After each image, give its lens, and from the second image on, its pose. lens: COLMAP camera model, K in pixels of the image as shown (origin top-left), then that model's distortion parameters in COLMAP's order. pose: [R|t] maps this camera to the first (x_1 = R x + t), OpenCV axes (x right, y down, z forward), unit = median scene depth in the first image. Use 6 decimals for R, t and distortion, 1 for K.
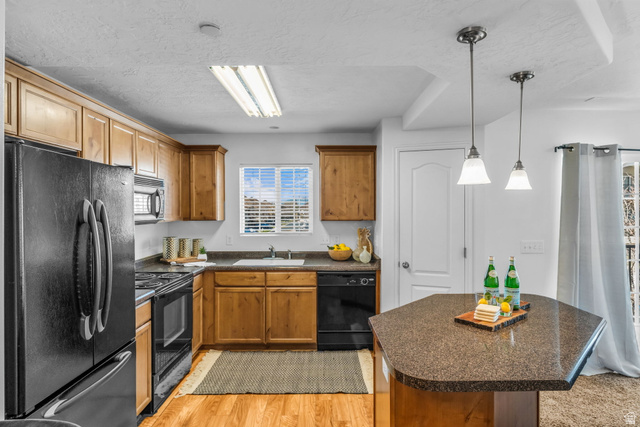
lens RADIAL K [[363.1, 0, 321.2], [0, 363.1, 212.4], [0, 0, 1]] dist [-0.005779, -0.002147]
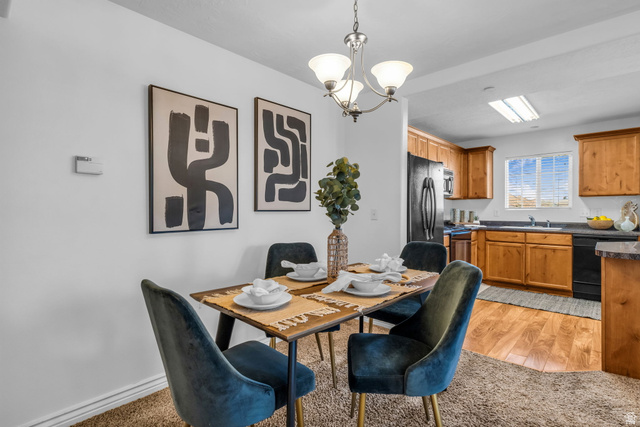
lens RADIAL K [[323.9, 0, 327.7], [0, 323.9, 213.9], [0, 0, 1]] dist [0.018901, -0.000298]
pose [[0.751288, 0.006473, -0.659943, 0.101293], [-0.003377, 0.999977, 0.005964, 0.086924], [0.659966, -0.002252, 0.751292, -0.435325]]
